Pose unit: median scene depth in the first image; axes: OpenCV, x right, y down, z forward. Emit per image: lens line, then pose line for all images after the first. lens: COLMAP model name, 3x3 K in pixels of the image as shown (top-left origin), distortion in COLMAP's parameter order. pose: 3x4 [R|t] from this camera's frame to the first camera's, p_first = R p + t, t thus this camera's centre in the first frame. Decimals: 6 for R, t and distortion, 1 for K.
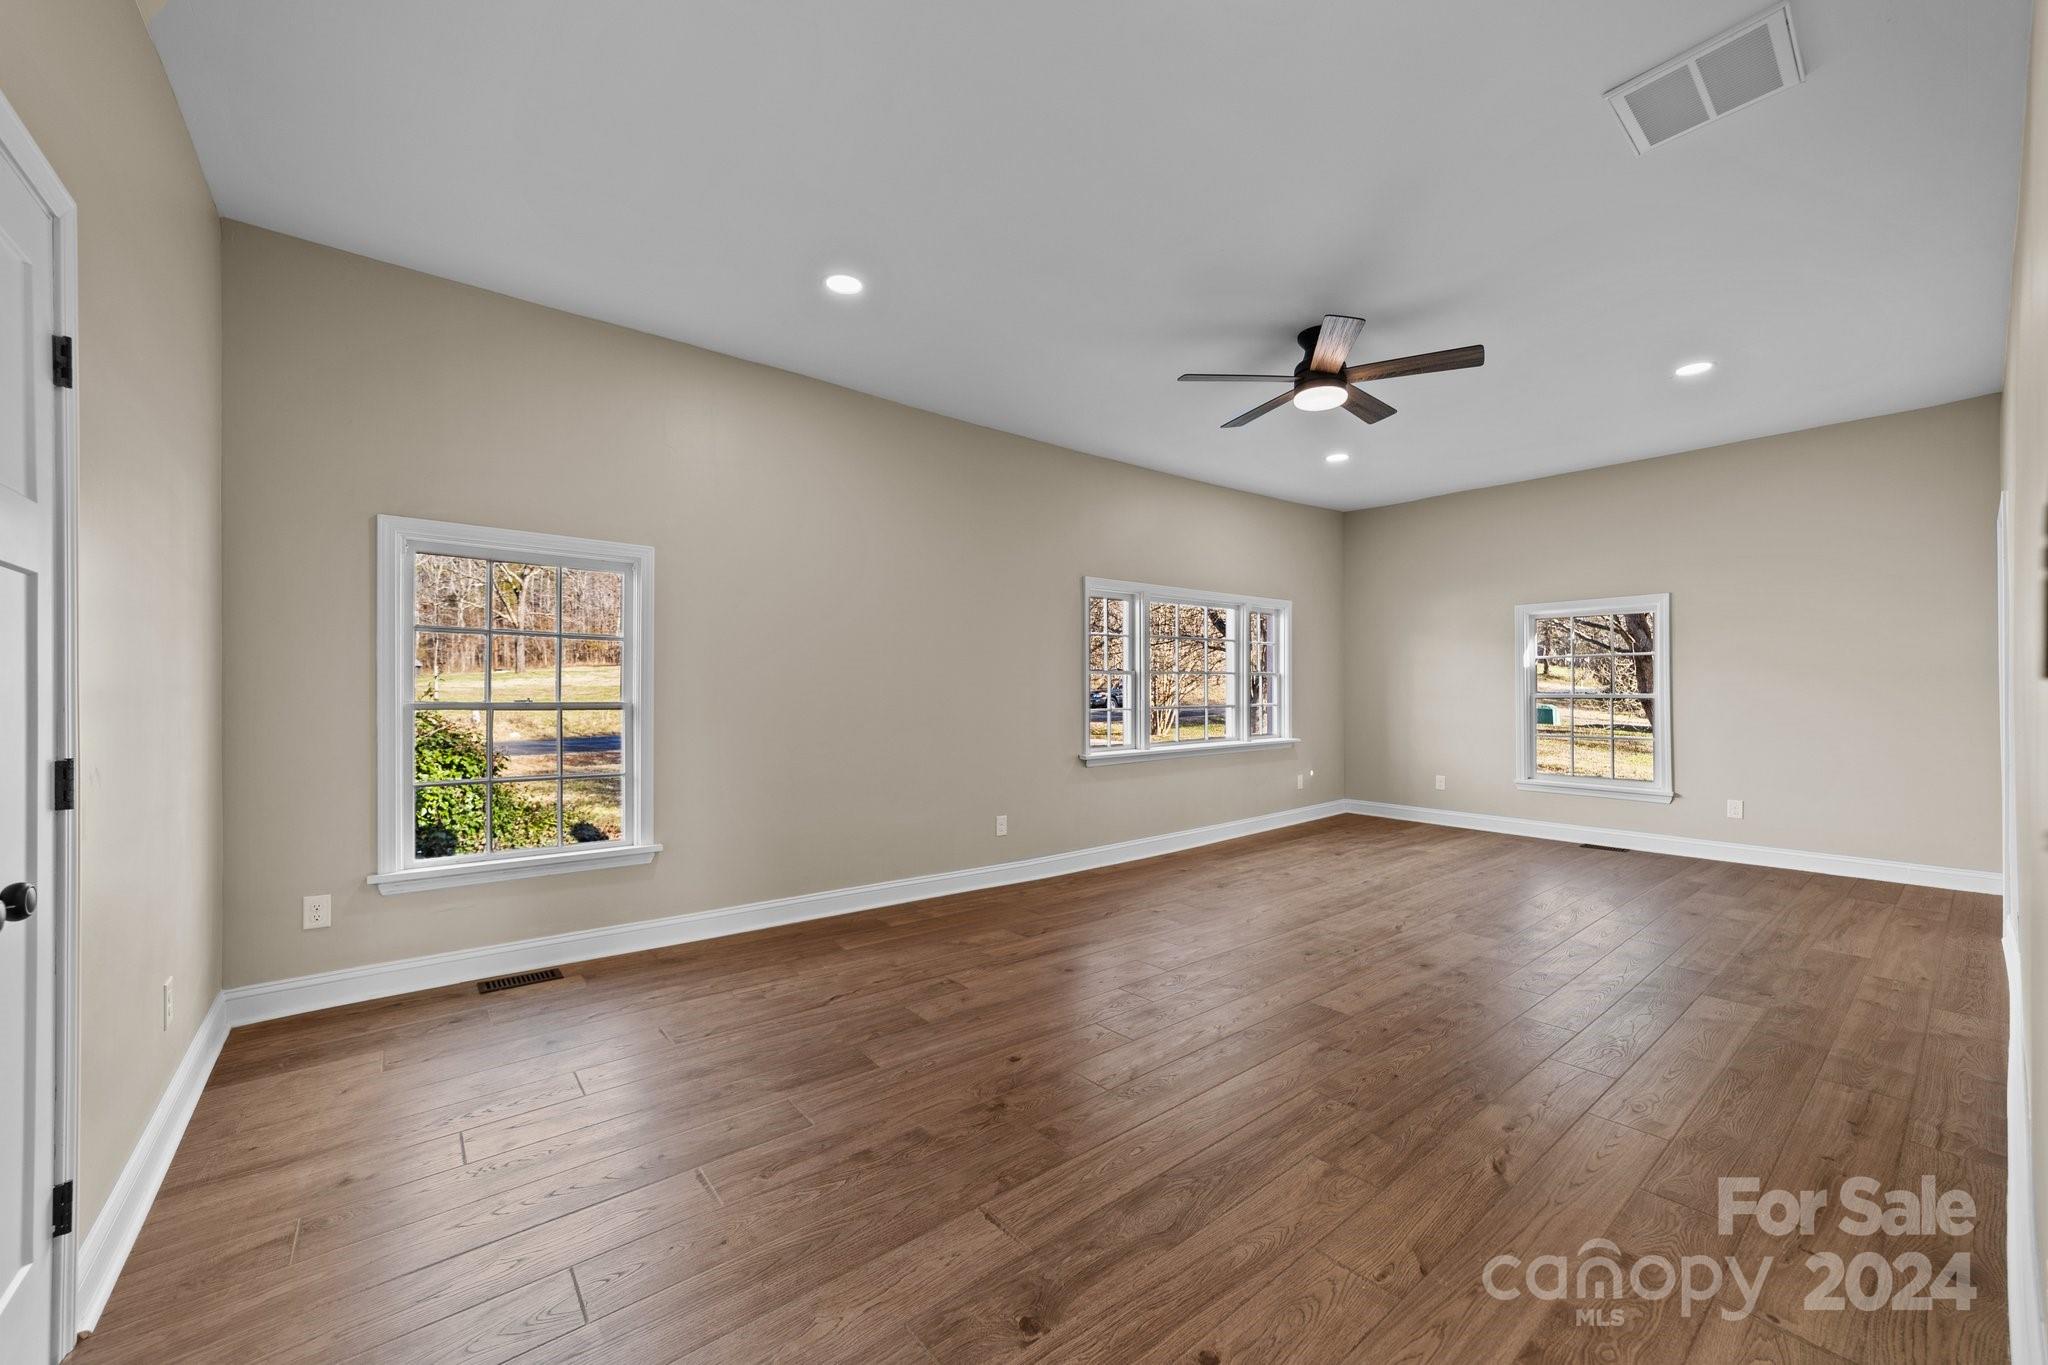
lens RADIAL K [[785.5, 0, 1034.9], [0, 785.5, 684.1], [0, 0, 1]] dist [-0.011400, 0.002131]
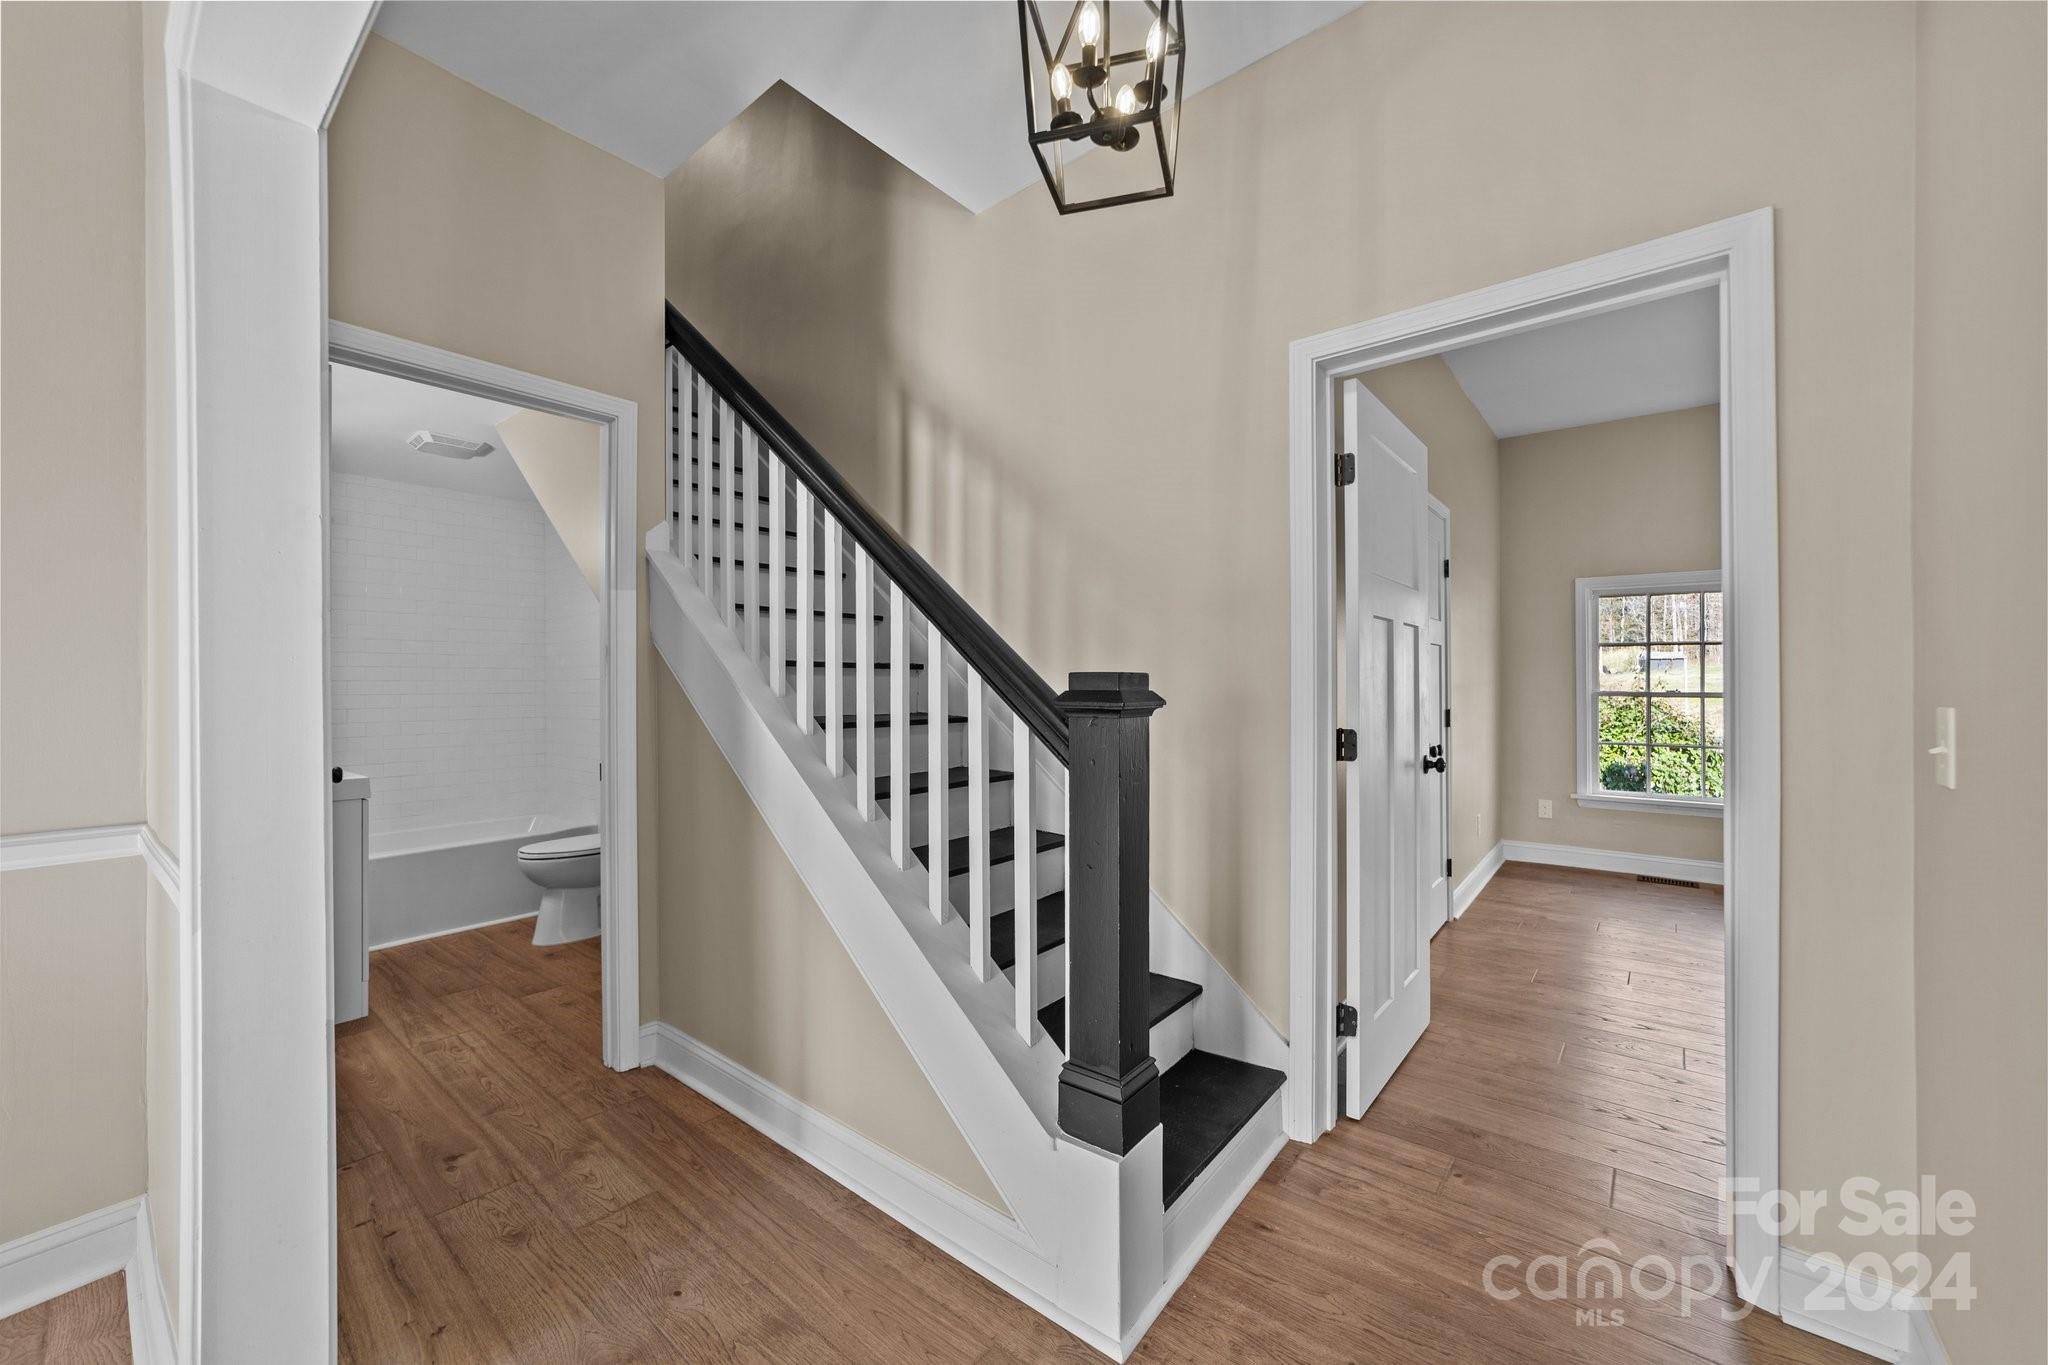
lens RADIAL K [[785.5, 0, 1034.6], [0, 785.5, 686.0], [0, 0, 1]] dist [-0.011400, 0.002131]
pose [[0.204861, 0.002557, -0.978788, 0.496173], [0.011144, 0.999926, 0.004944, -0.006940], [0.978728, -0.011920, 0.204817, -0.426393]]
